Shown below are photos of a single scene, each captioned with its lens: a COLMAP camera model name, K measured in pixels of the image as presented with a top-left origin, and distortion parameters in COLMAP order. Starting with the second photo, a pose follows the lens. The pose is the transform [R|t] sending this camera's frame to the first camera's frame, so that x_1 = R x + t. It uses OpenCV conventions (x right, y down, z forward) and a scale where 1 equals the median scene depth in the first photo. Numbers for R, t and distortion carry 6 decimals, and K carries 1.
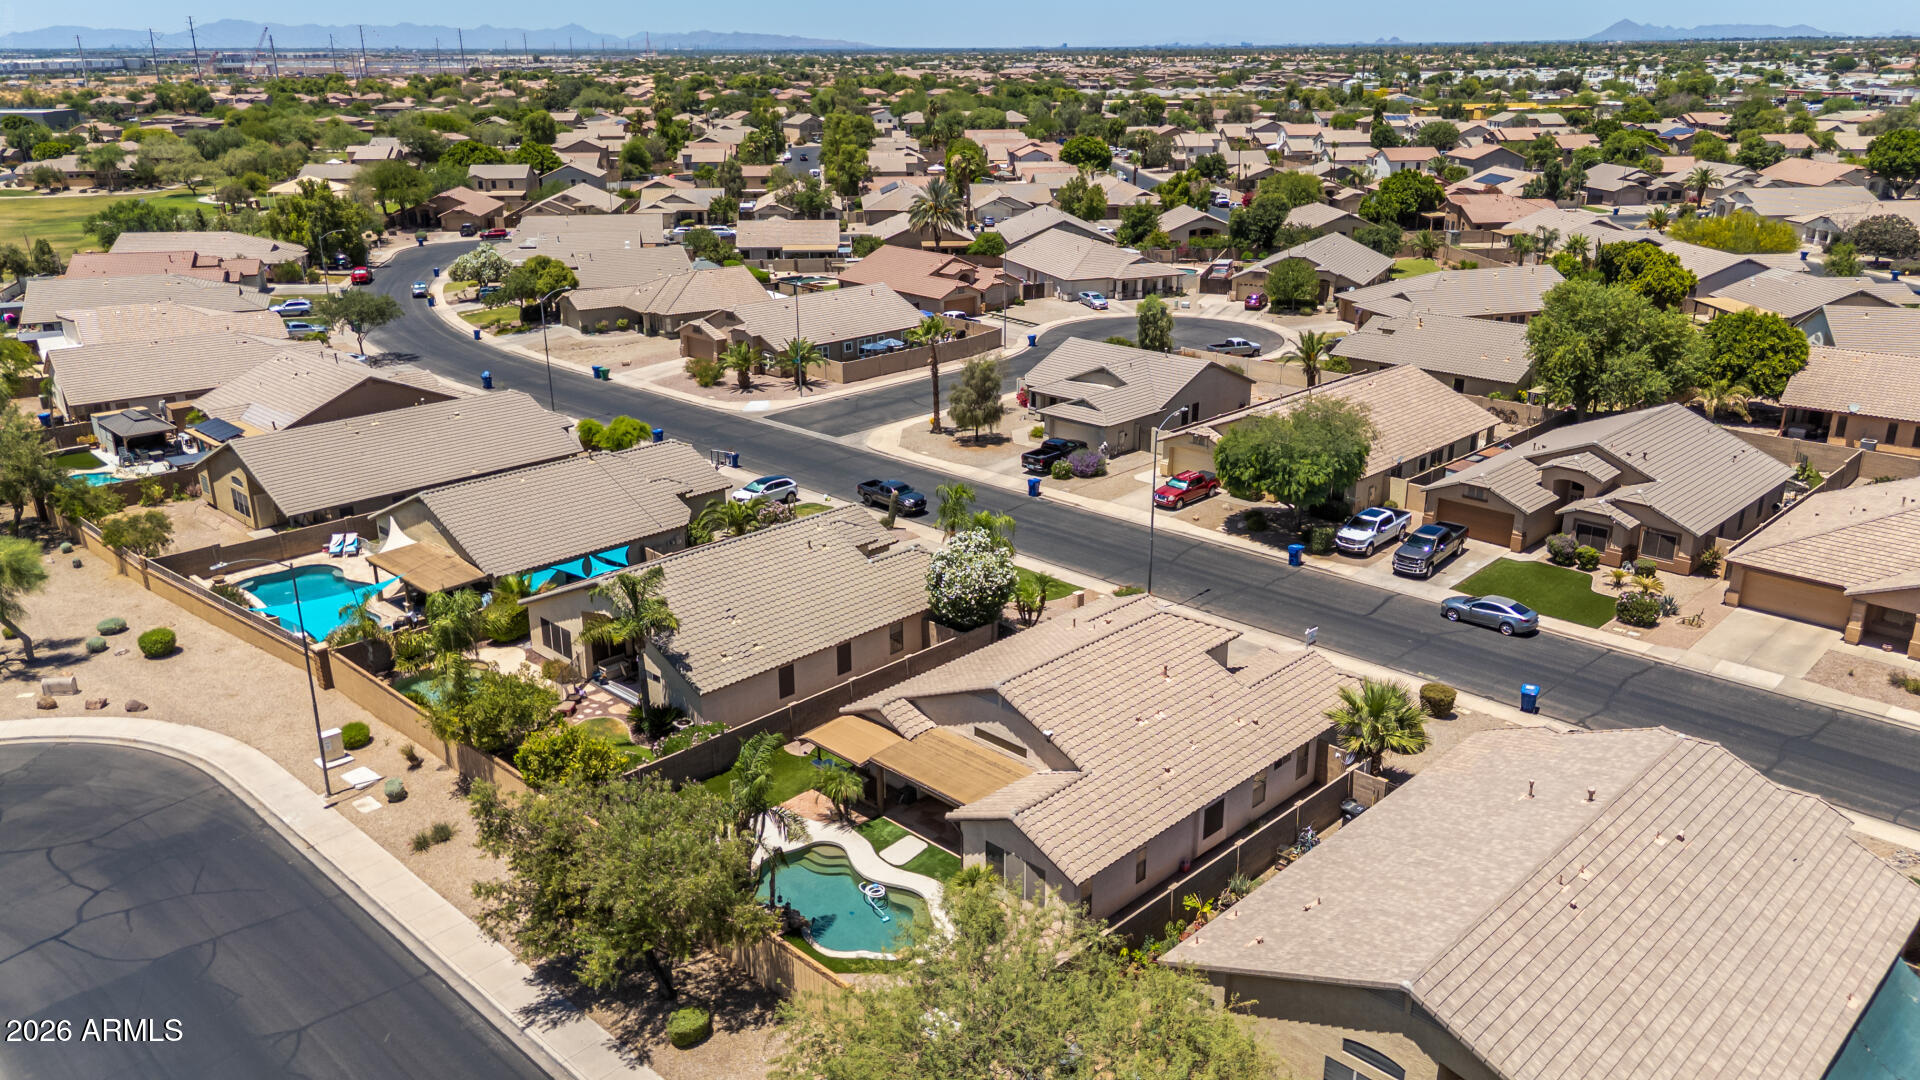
lens RADIAL K [[1398.6, 0, 961.3], [0, 1398.6, 582.1], [0, 0, 1]] dist [0.045988, -0.036555]
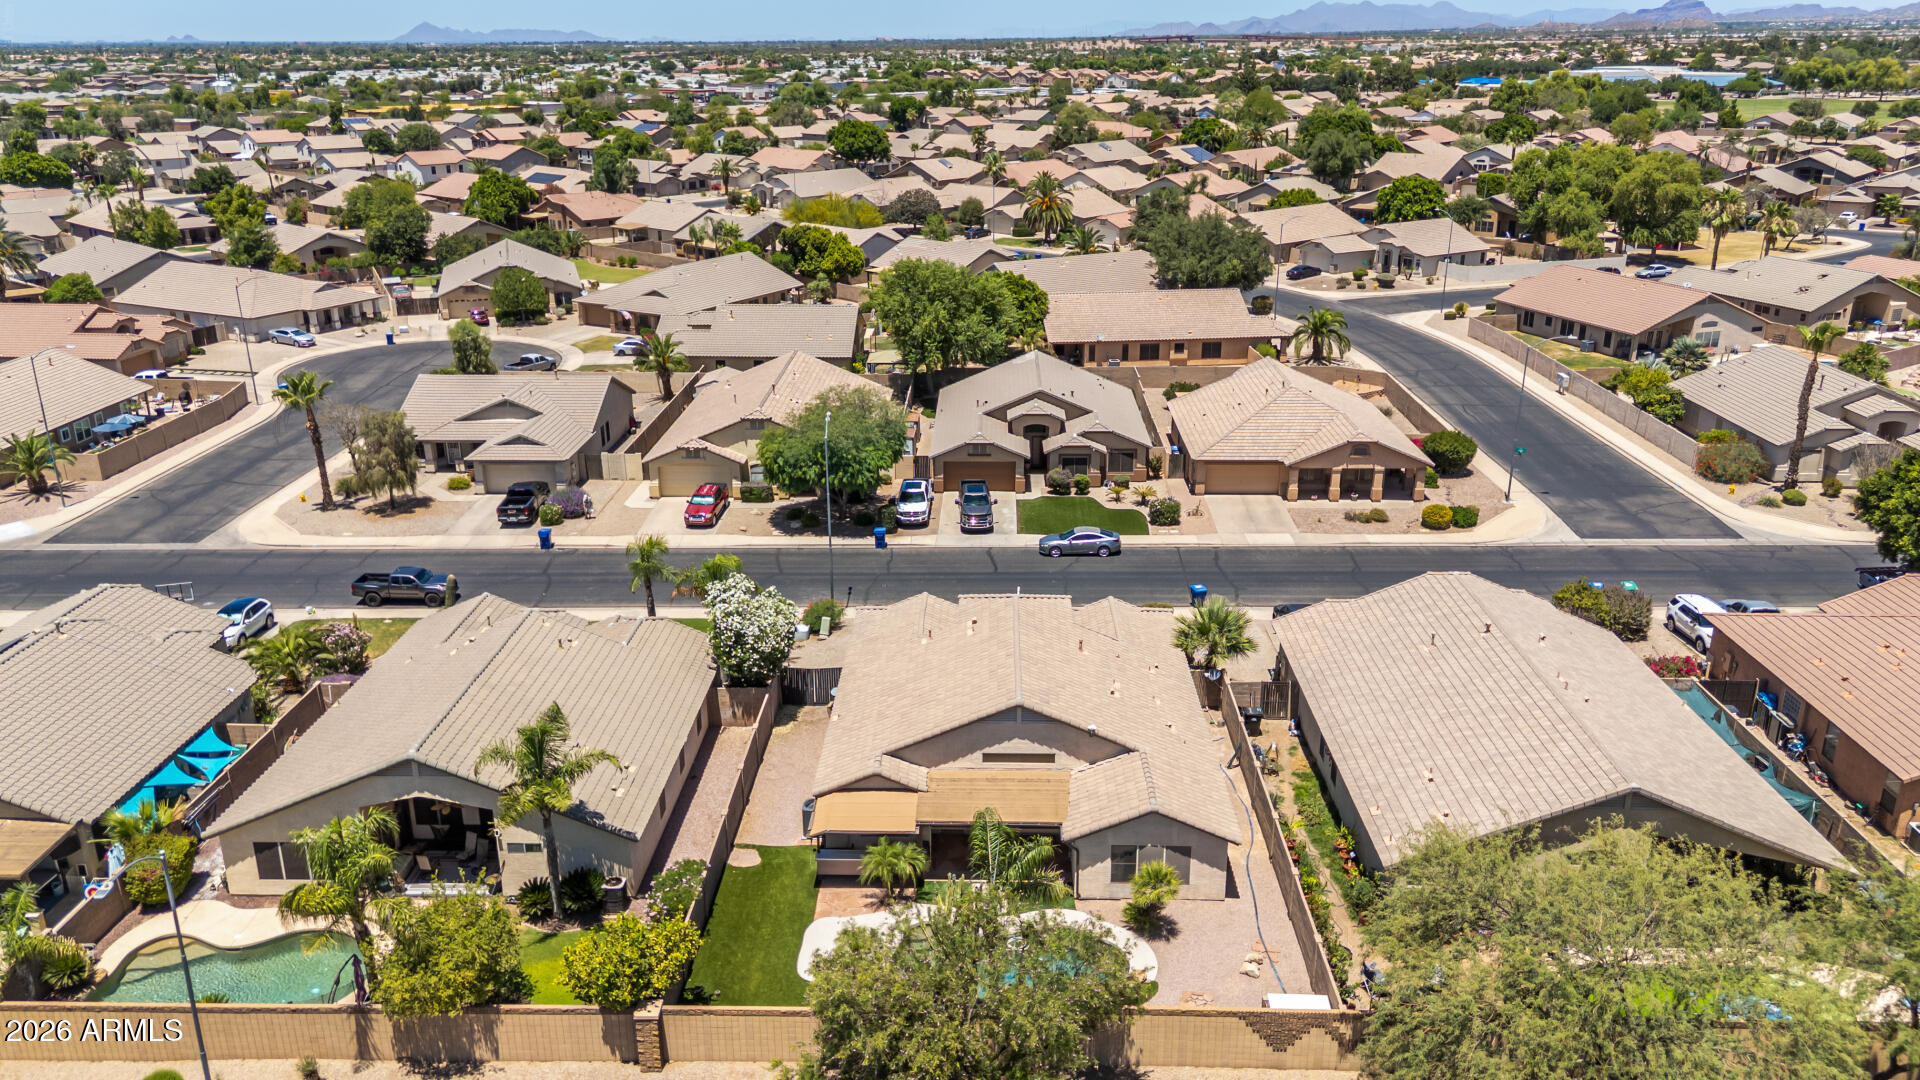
lens RADIAL K [[1398.6, 0, 966.4], [0, 1398.6, 548.1], [0, 0, 1]] dist [0.045988, -0.036555]
pose [[0.726273, -0.229895, 0.647824, -0.384195], [0.243924, 0.967279, 0.069798, -0.067618], [-0.642673, 0.107328, 0.758586, 0.167636]]
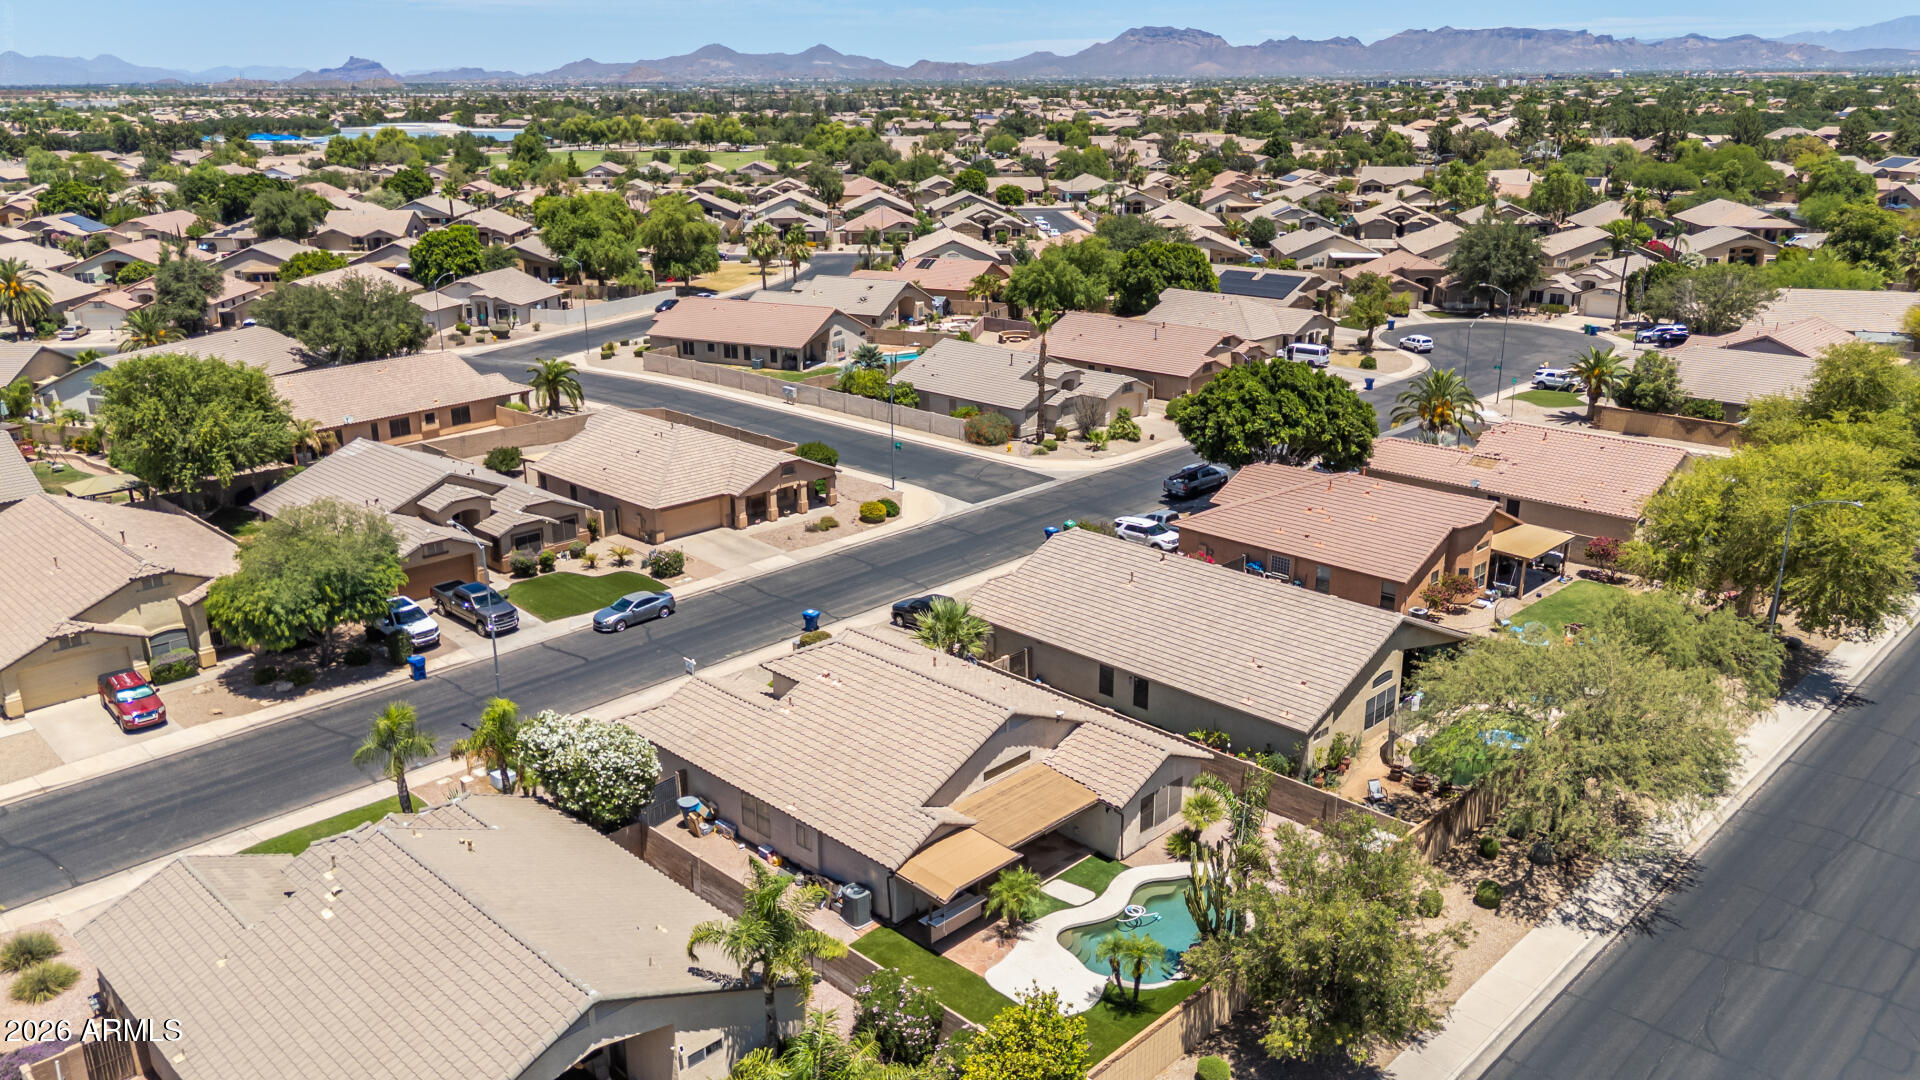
lens RADIAL K [[1398.6, 0, 967.4], [0, 1398.6, 532.9], [0, 0, 1]] dist [0.045988, -0.036555]
pose [[-0.012591, -0.291192, 0.956582, -0.582356], [0.354714, 0.893140, 0.276548, -0.214523], [-0.934890, 0.342794, 0.092045, 0.557456]]
